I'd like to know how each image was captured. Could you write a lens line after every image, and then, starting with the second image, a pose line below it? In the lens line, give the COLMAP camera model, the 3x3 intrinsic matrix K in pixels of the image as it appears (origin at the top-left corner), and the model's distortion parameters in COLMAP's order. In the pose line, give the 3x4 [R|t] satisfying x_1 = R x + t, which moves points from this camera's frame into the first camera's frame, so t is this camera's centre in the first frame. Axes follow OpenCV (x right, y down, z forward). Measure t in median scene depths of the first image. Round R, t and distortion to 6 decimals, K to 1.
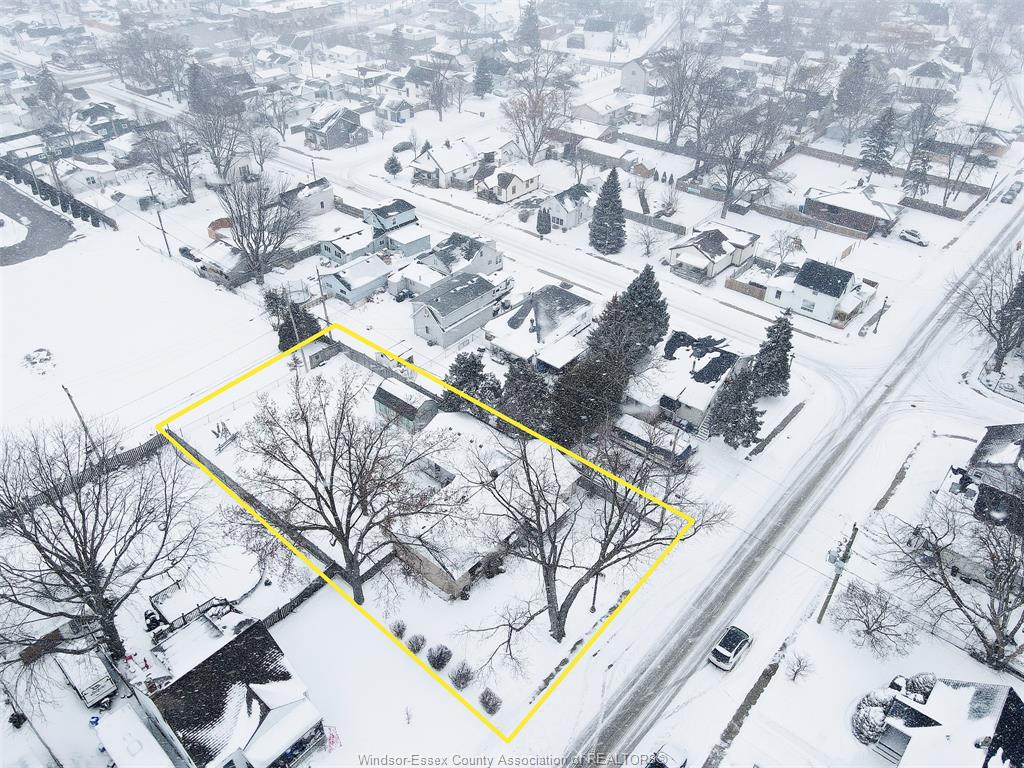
lens RADIAL K [[748.3, 0, 511.2], [0, 748.3, 378.1], [0, 0, 1]] dist [0.003453, 0.022983]
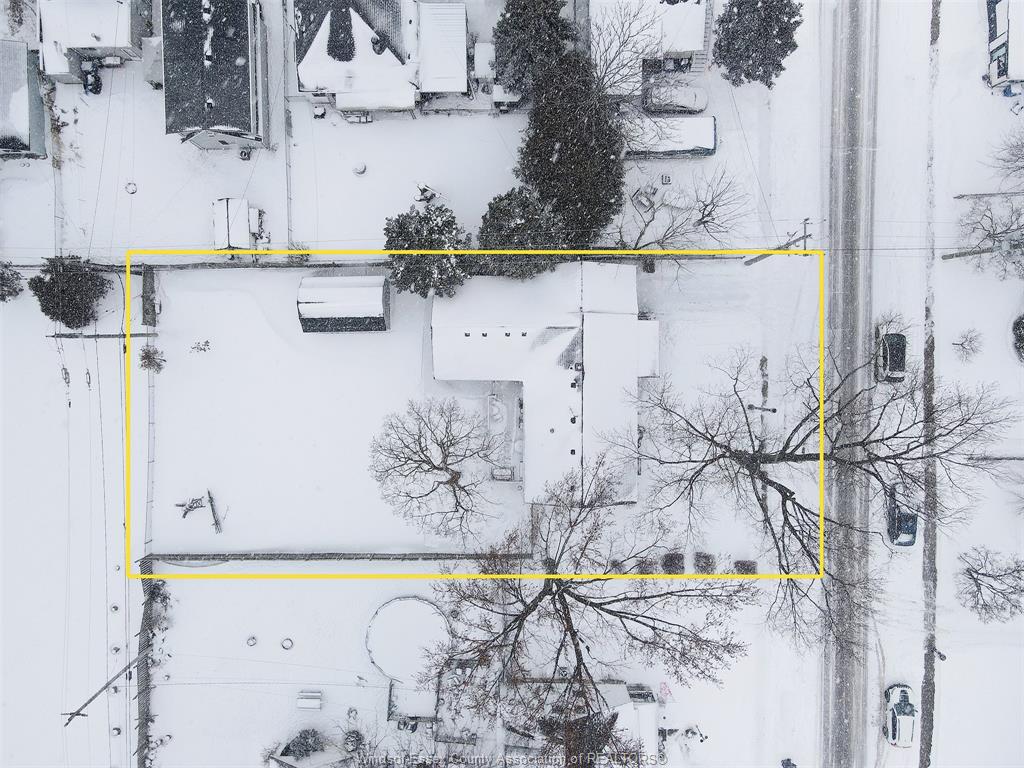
lens RADIAL K [[748.3, 0, 511.2], [0, 748.3, 378.1], [0, 0, 1]] dist [0.003453, 0.022983]
pose [[0.753790, -0.656264, -0.033429, -0.034290], [0.390741, 0.406745, 0.825761, -0.311807], [-0.528320, -0.635512, 0.563029, 0.340420]]
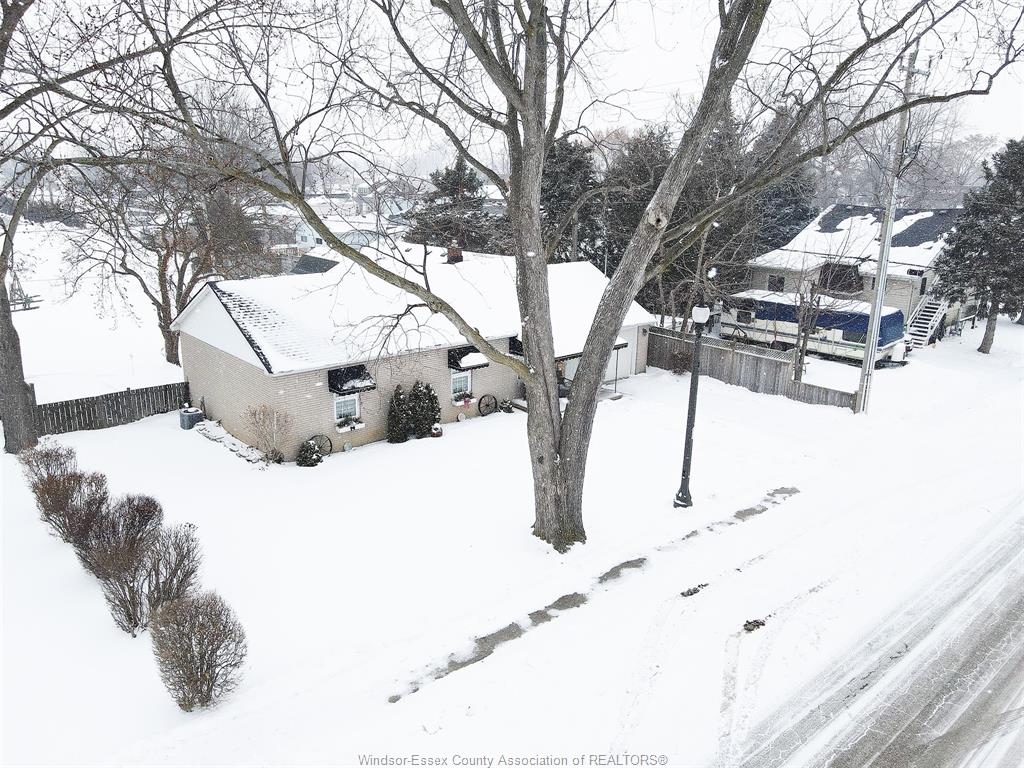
lens RADIAL K [[748.3, 0, 511.2], [0, 748.3, 378.1], [0, 0, 1]] dist [0.003453, 0.022983]
pose [[0.990916, 0.040997, -0.128085, 0.039806], [-0.082769, 0.936571, -0.340563, 0.195686], [0.105998, 0.348071, 0.931456, 0.358403]]
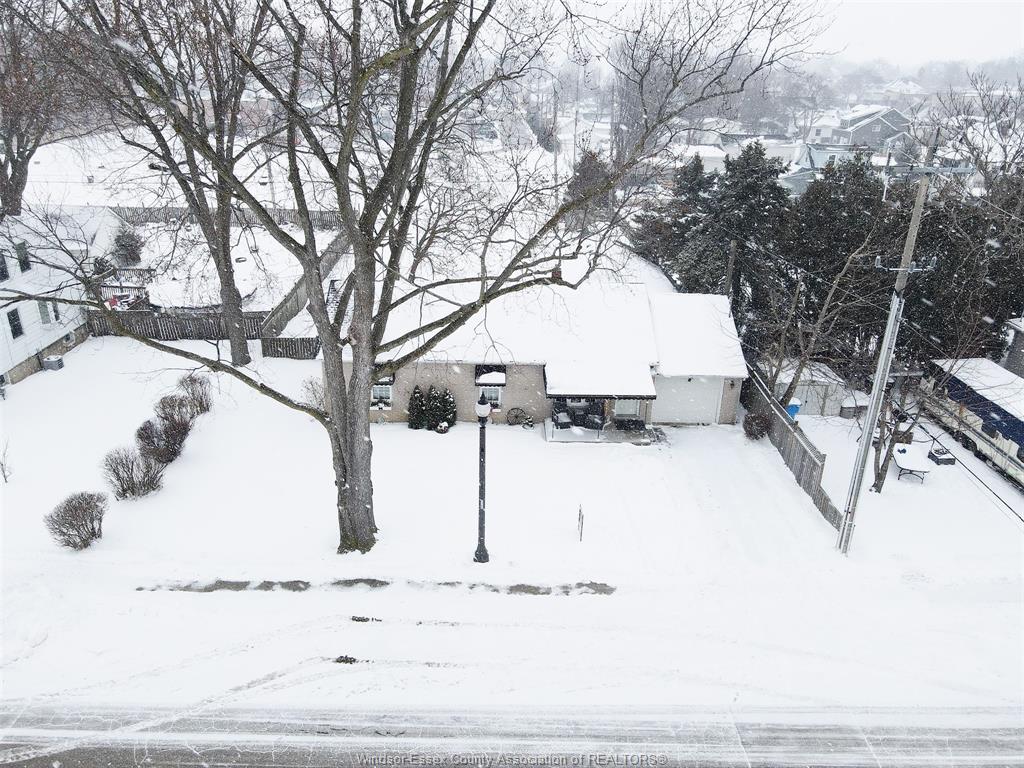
lens RADIAL K [[748.3, 0, 511.2], [0, 748.3, 378.1], [0, 0, 1]] dist [0.003453, 0.022983]
pose [[0.660063, 0.296731, -0.690121, 0.179758], [-0.444851, 0.894675, -0.040793, 0.126065], [0.605329, 0.333927, 0.722543, 0.376711]]
